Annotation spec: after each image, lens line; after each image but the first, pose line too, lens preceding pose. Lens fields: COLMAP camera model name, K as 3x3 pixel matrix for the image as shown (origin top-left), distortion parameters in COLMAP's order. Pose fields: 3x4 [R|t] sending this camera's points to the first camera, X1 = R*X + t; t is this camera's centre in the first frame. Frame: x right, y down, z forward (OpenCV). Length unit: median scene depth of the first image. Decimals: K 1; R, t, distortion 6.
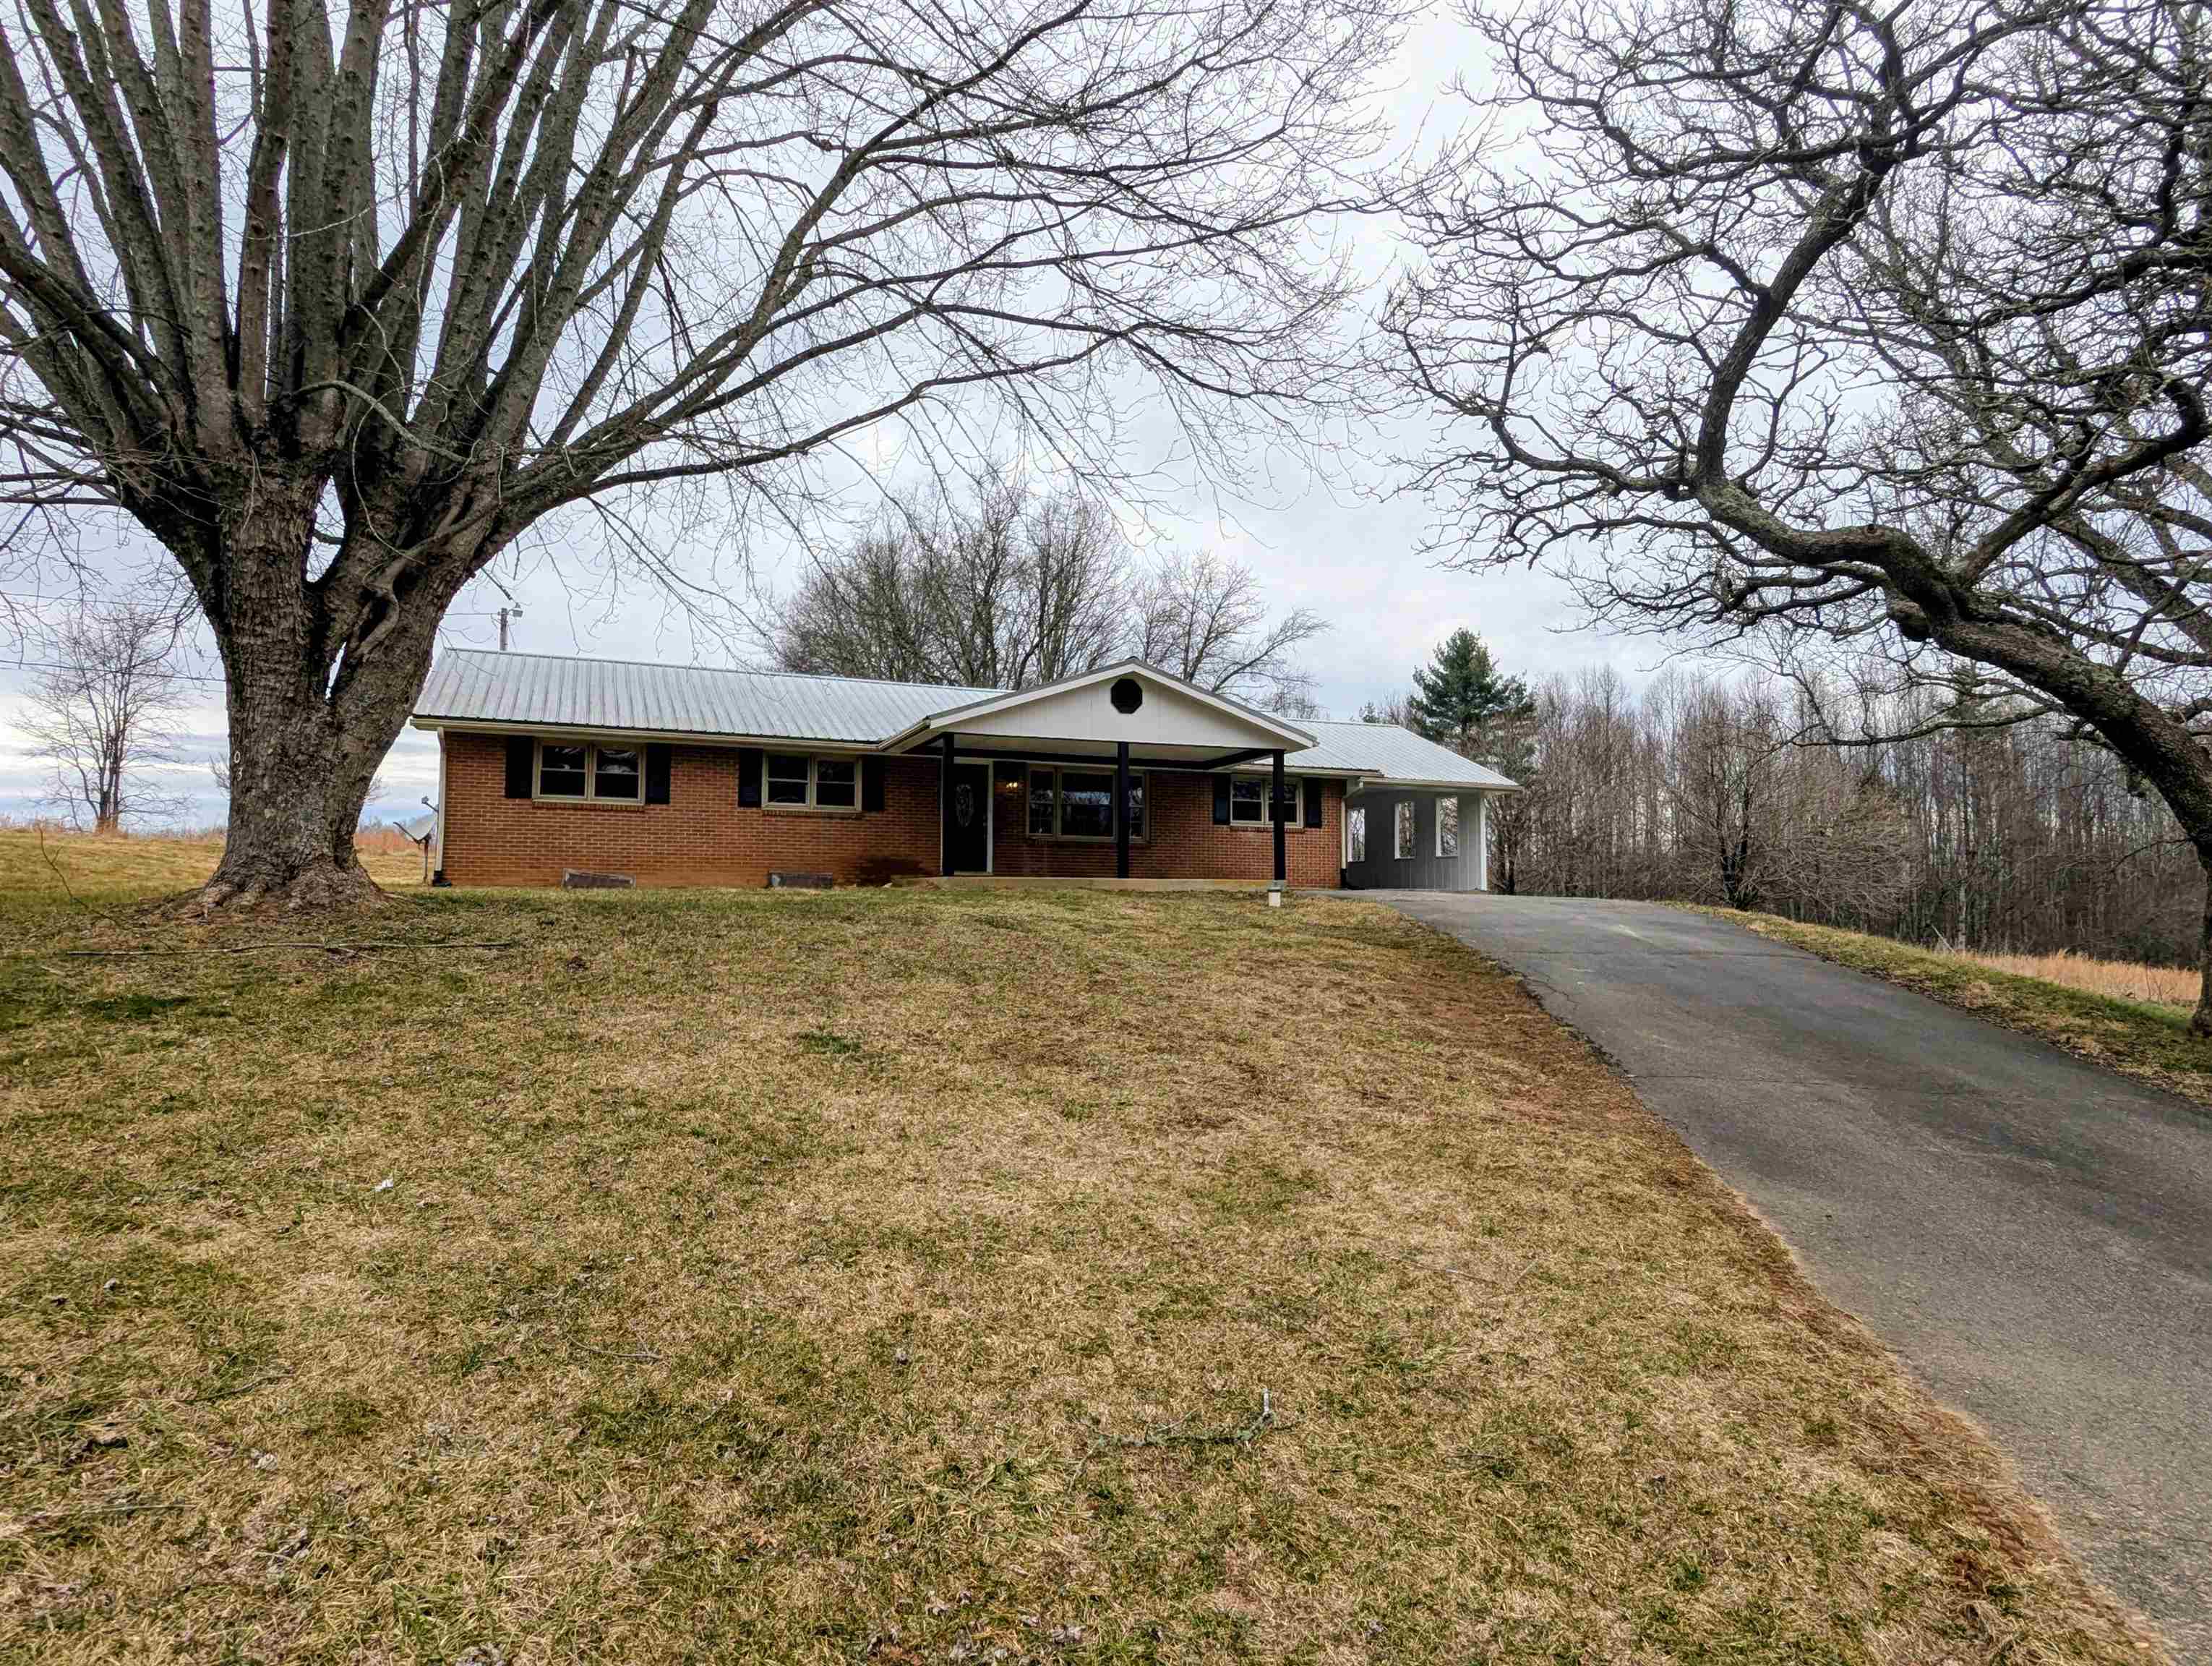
lens RADIAL K [[1224.3, 0, 1079.2], [0, 1224.3, 830.4], [0, 0, 1]] dist [0.007667, -0.002317]
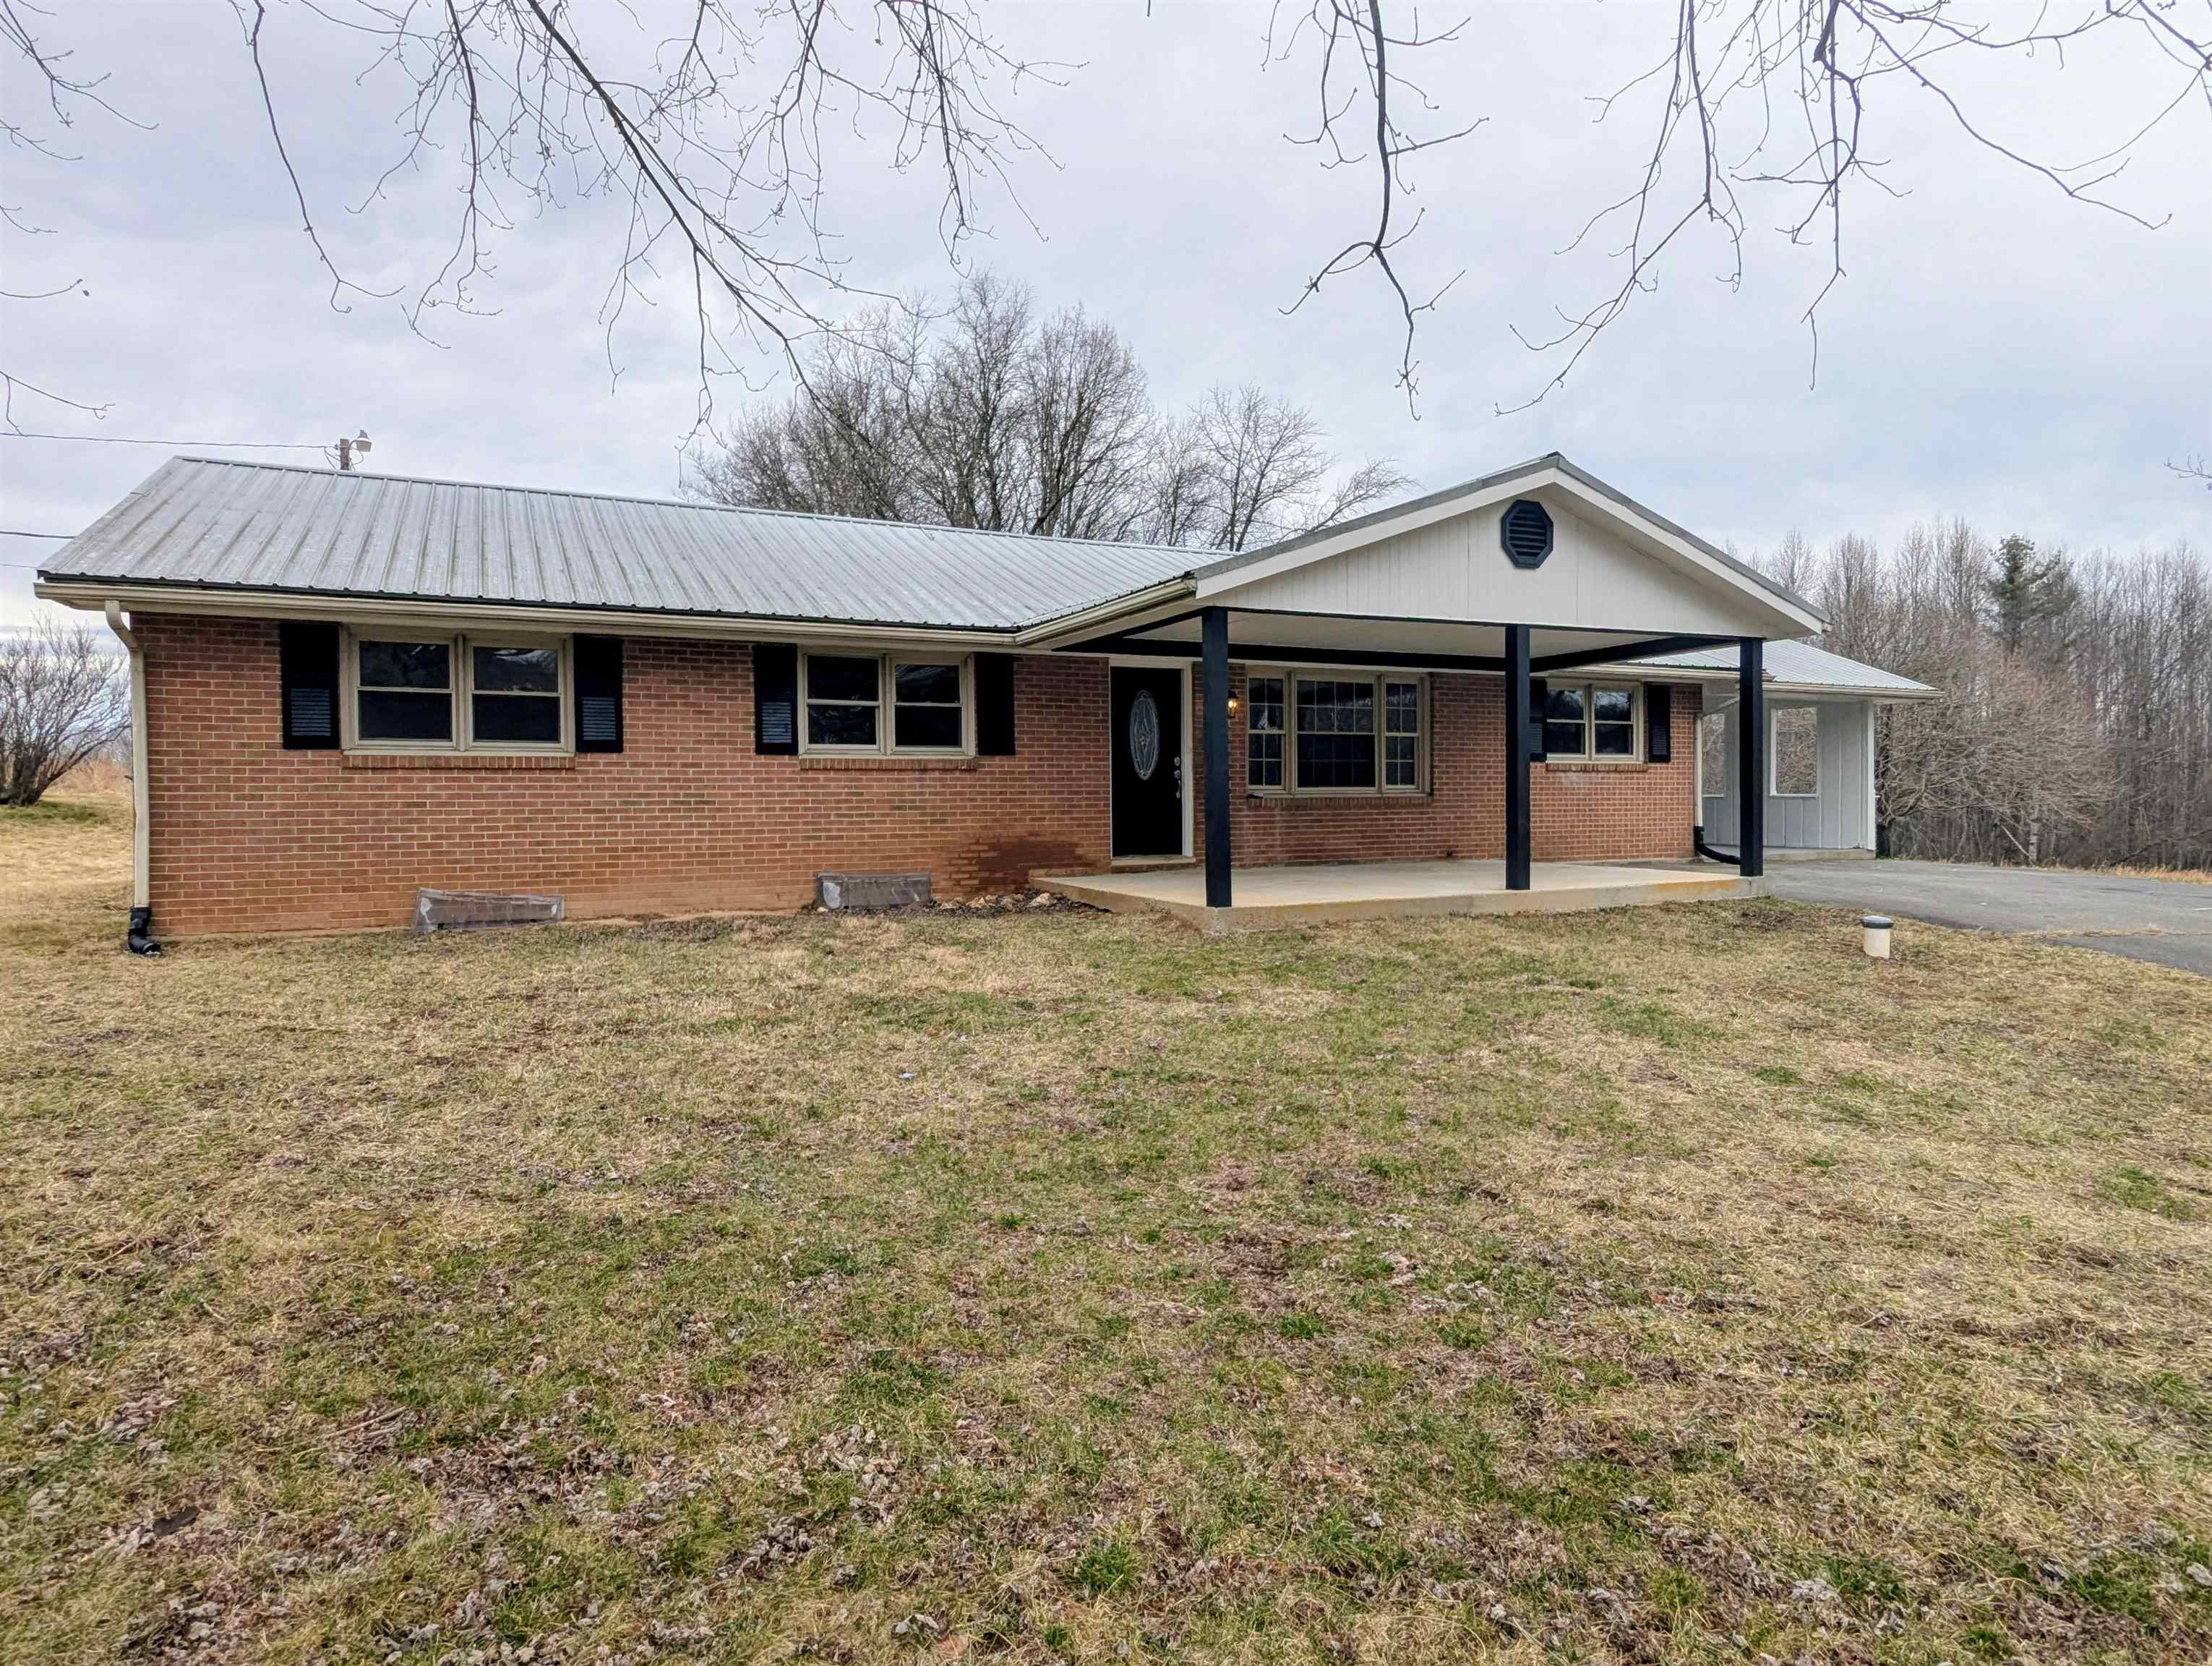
lens RADIAL K [[1236.3, 0, 1074.0], [0, 1236.3, 837.3], [0, 0, 1]] dist [0.008223, -0.000399]
pose [[0.998613, -0.015281, 0.050393, -0.179974], [0.010481, 0.995501, 0.094174, -0.034923], [-0.051605, -0.093515, 0.994280, 0.491212]]
